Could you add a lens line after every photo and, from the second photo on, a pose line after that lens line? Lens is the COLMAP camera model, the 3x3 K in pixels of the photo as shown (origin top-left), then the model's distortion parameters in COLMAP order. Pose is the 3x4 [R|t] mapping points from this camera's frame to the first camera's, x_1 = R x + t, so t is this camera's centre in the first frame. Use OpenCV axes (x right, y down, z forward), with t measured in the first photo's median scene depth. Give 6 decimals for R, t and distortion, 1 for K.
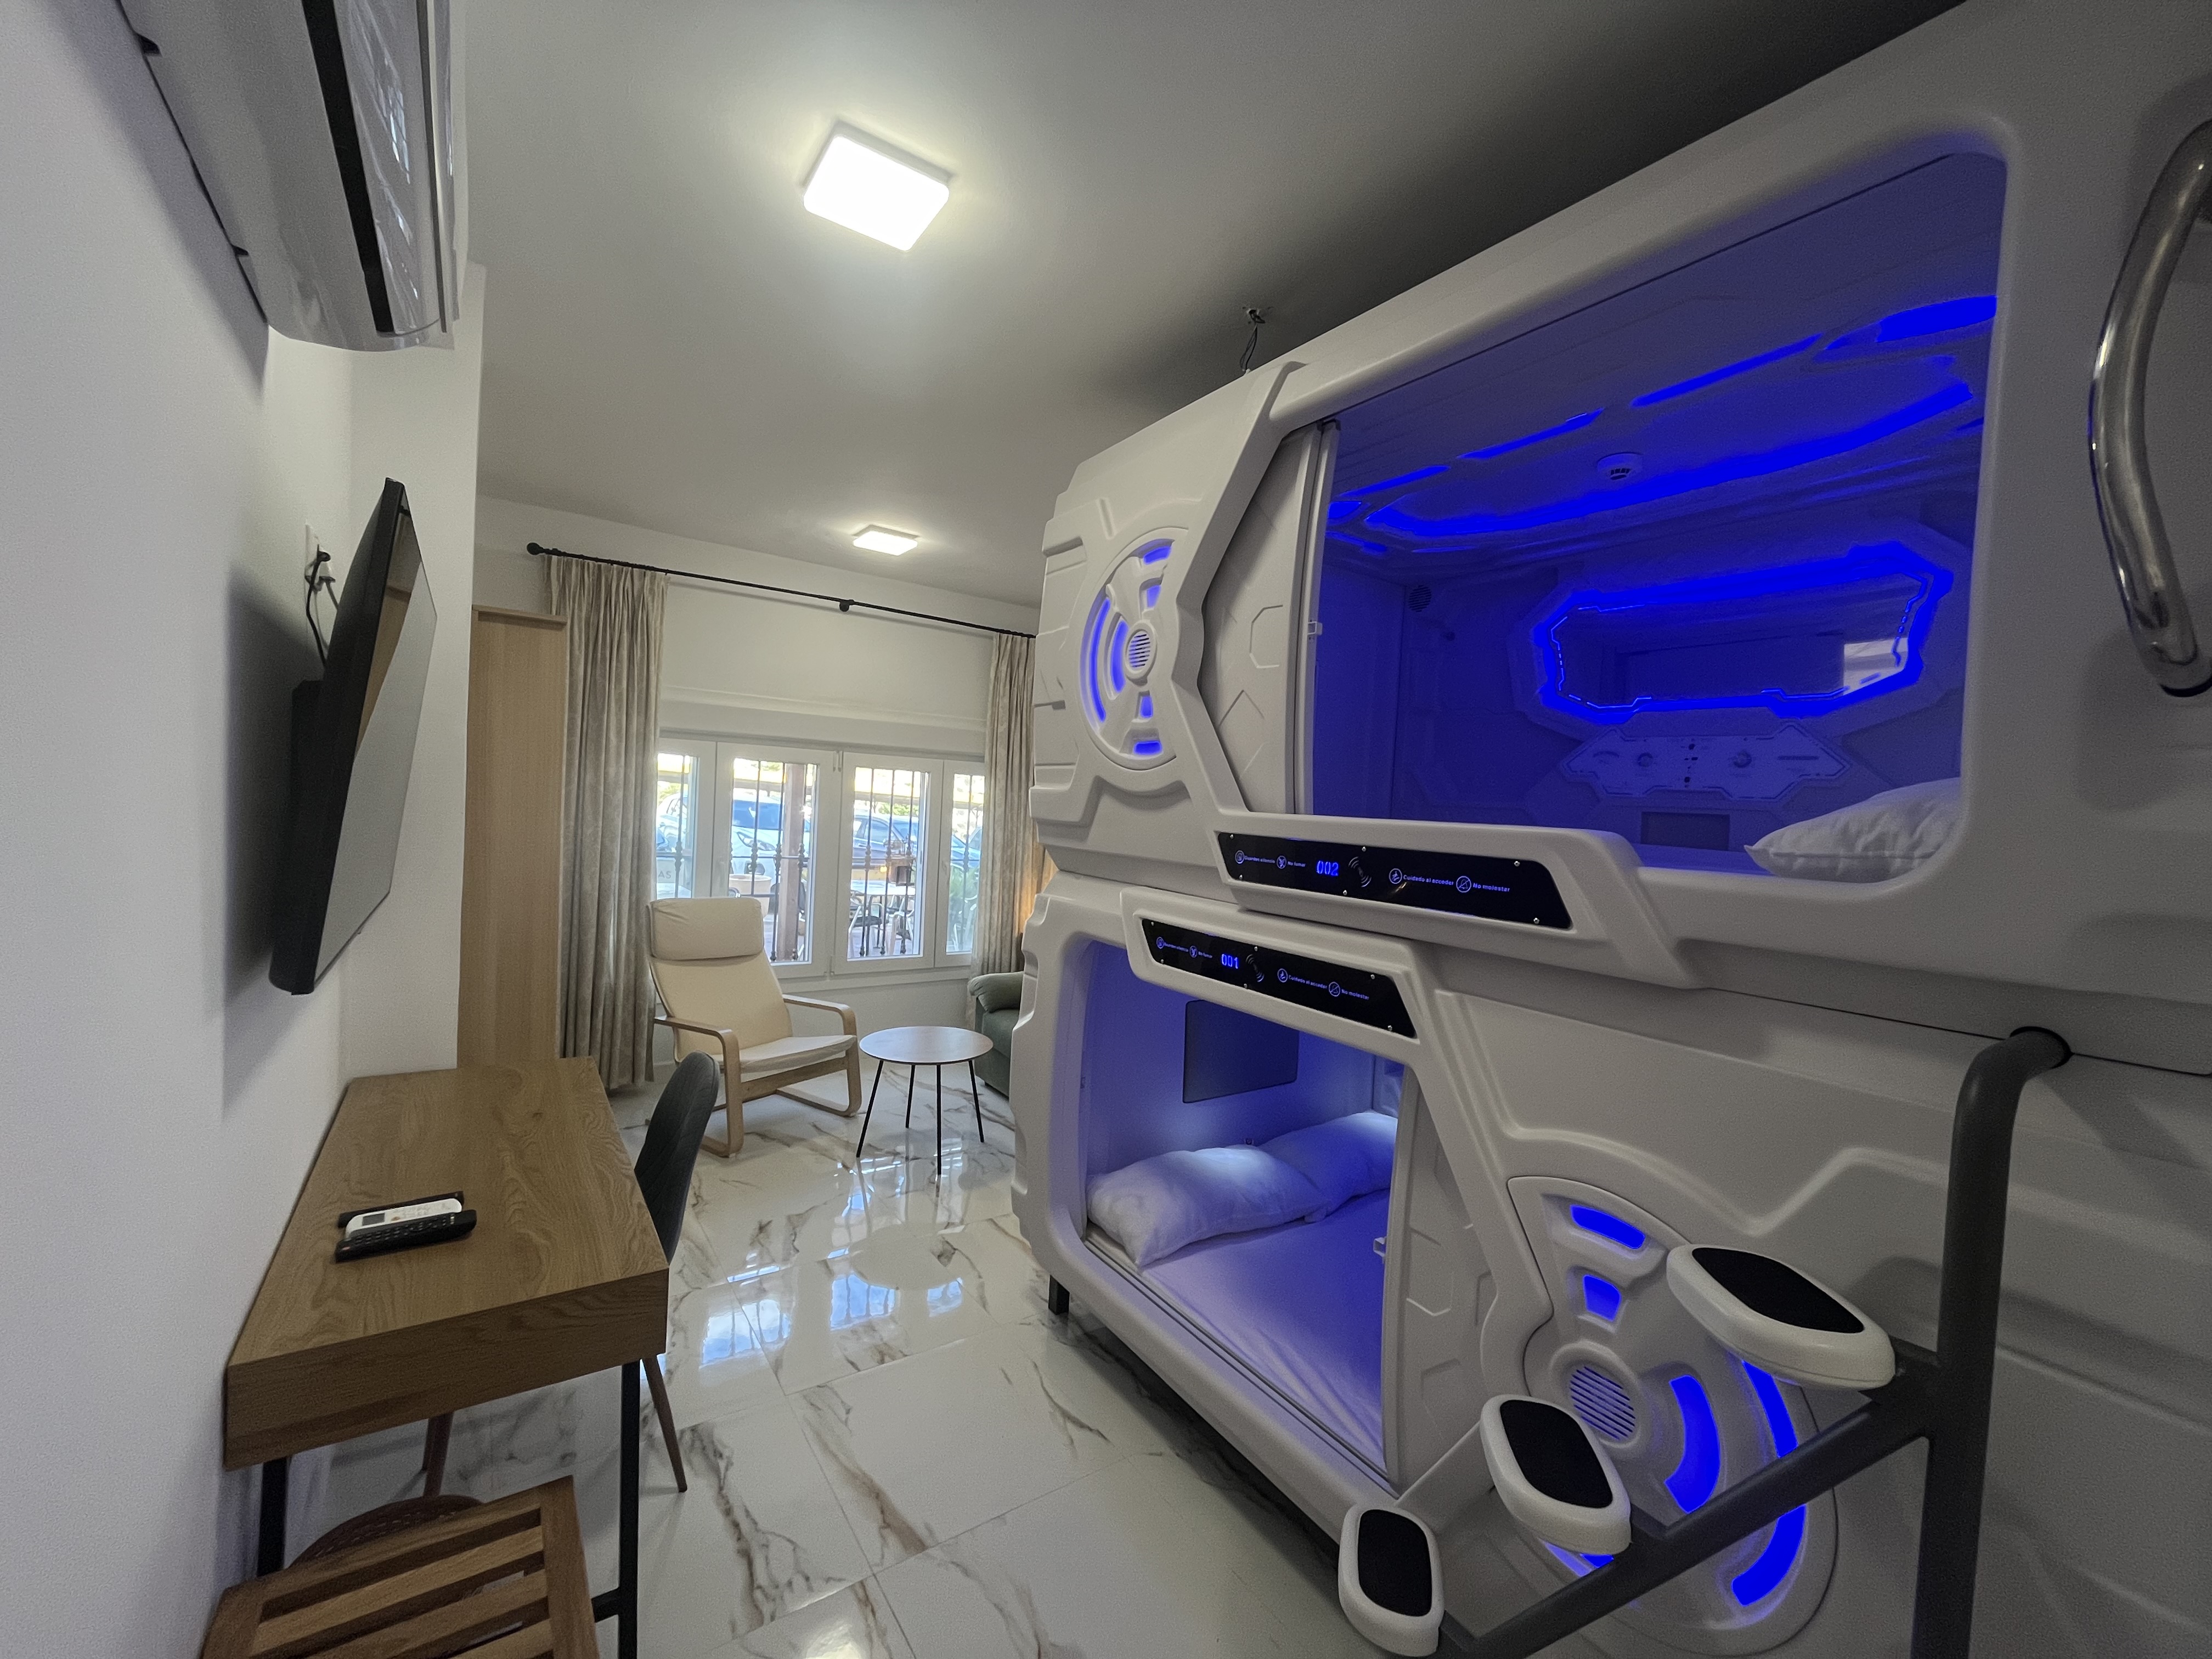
lens RADIAL K [[900.6, 0, 1106.0], [0, 900.6, 829.5], [0, 0, 1]] dist [-0.001746, -0.000377]
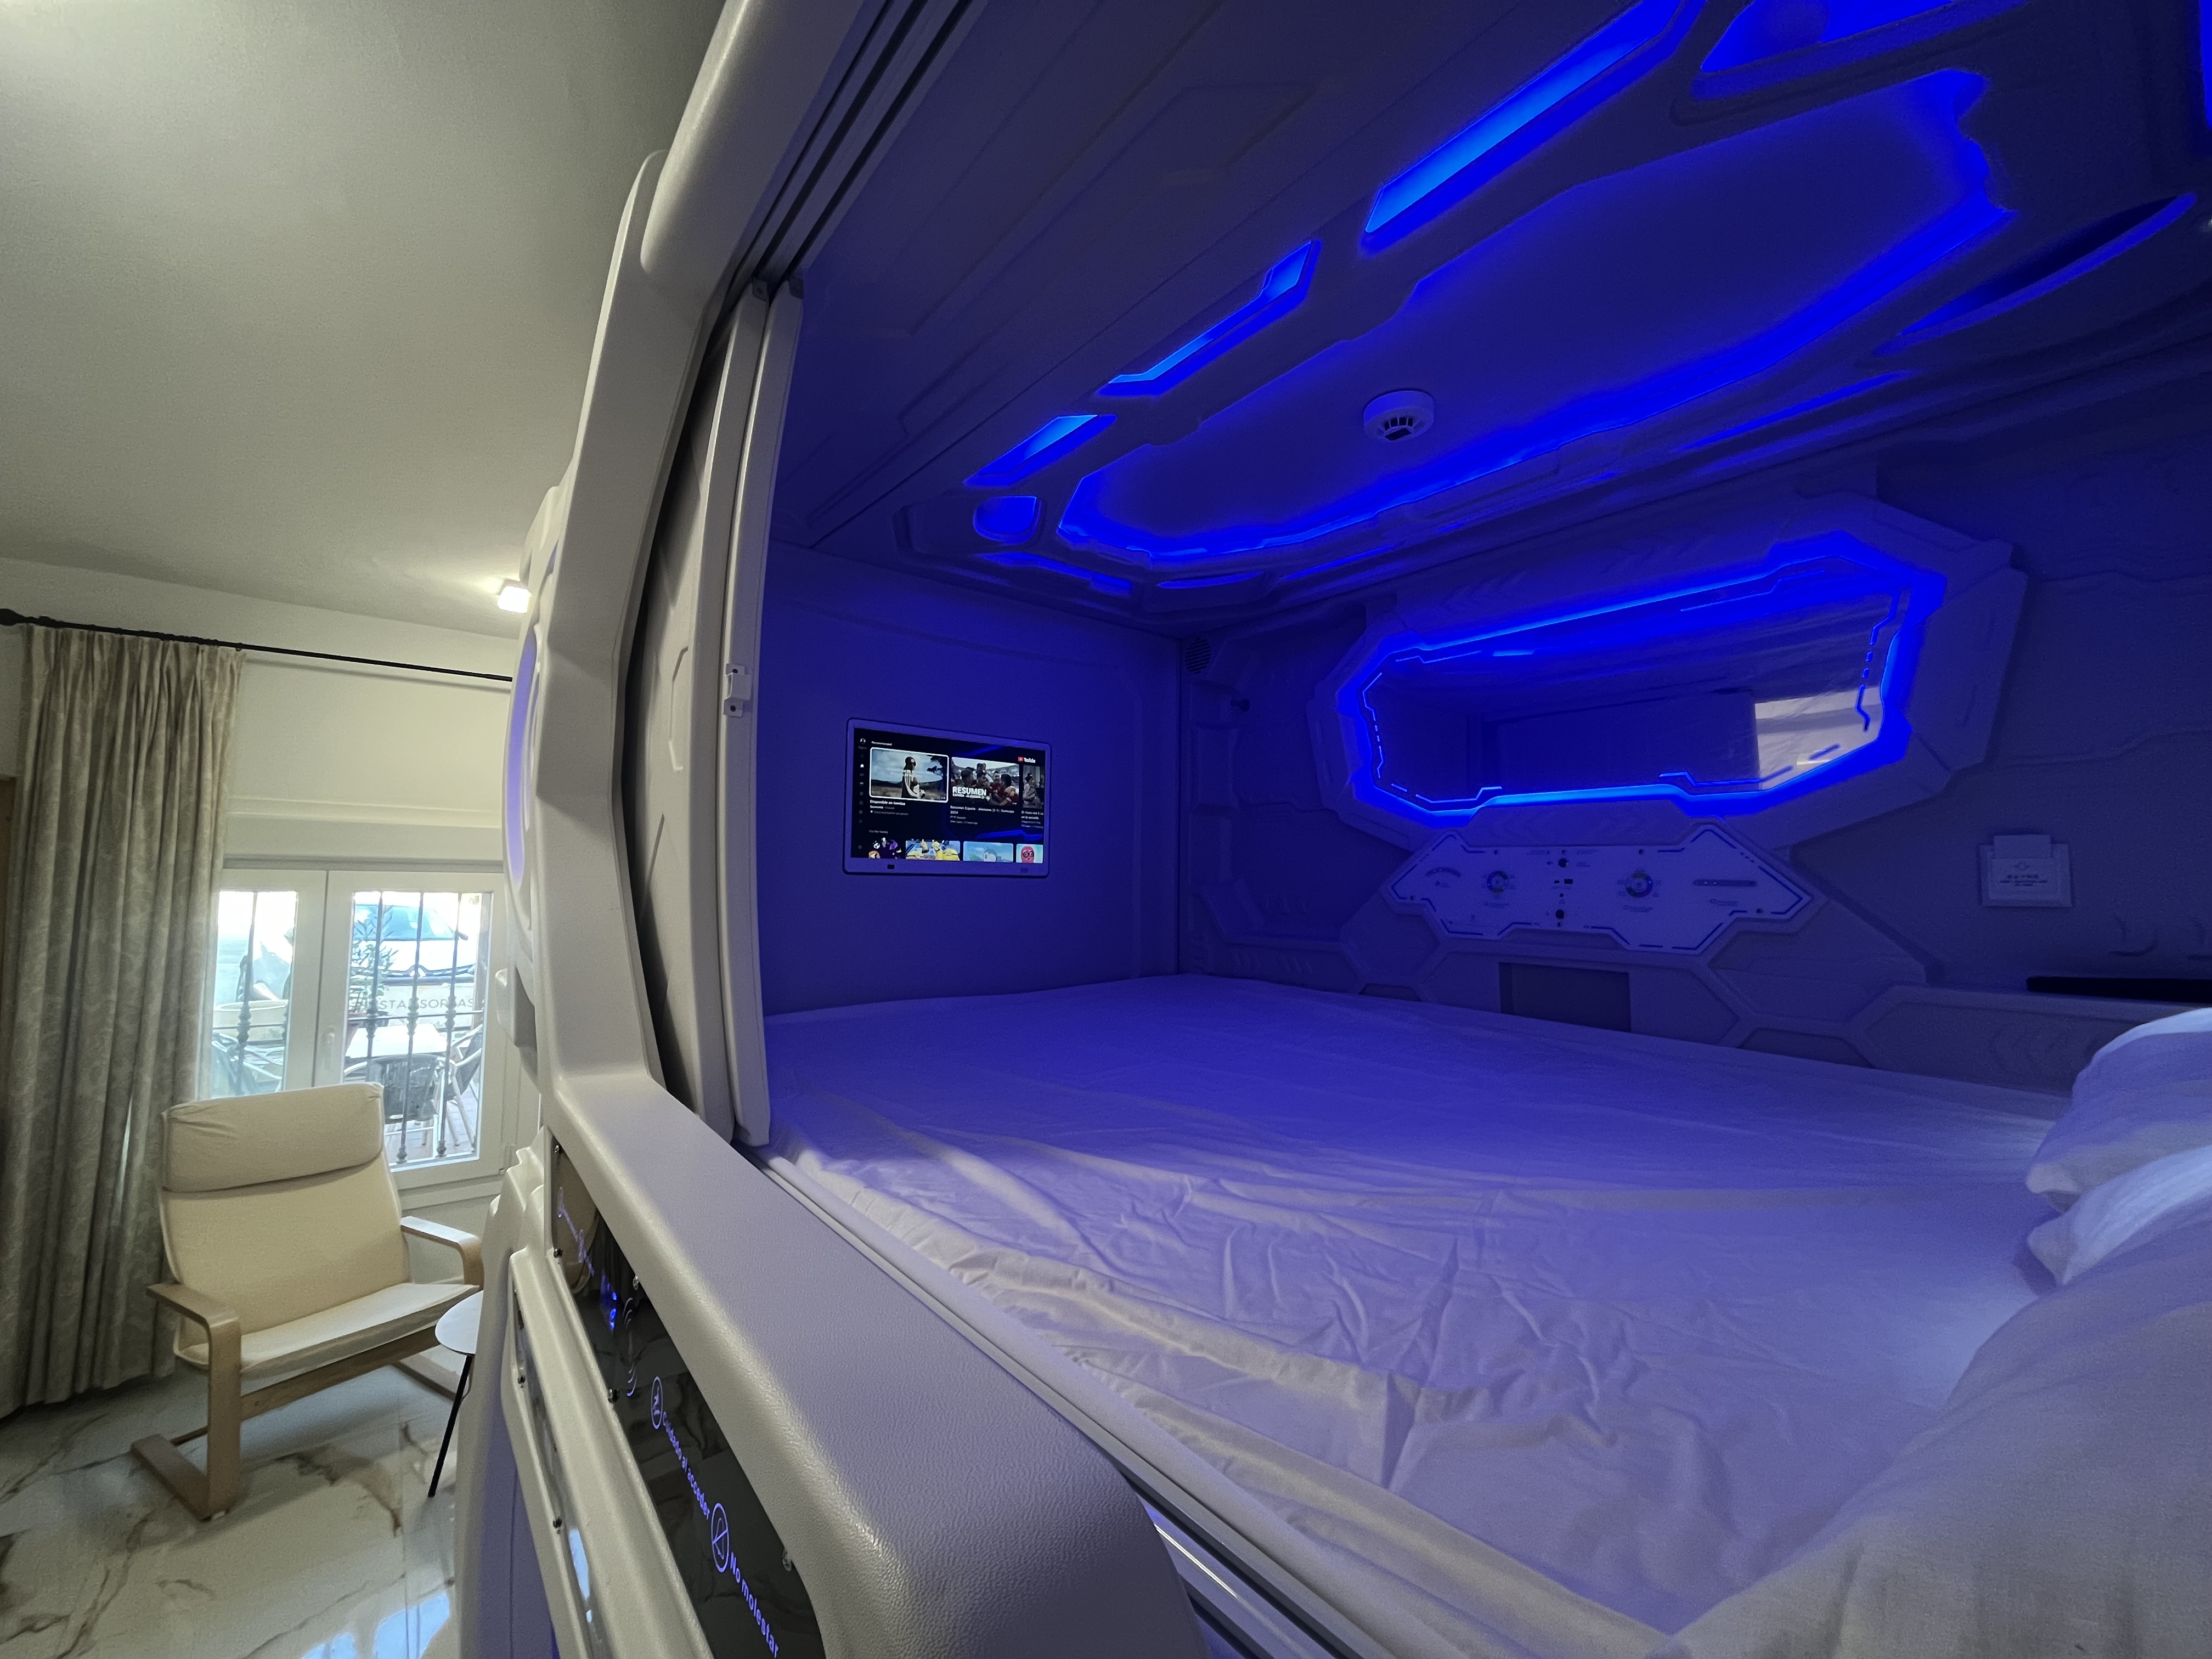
lens RADIAL K [[897.3, 0, 1106.0], [0, 897.3, 829.5], [0, 0, 1]] dist [0.002136, -0.000356]
pose [[0.996972, -0.033976, 0.069942, 0.195165], [0.039954, 0.995499, -0.085936, -0.050919], [-0.066708, 0.088471, 0.993843, 0.264799]]
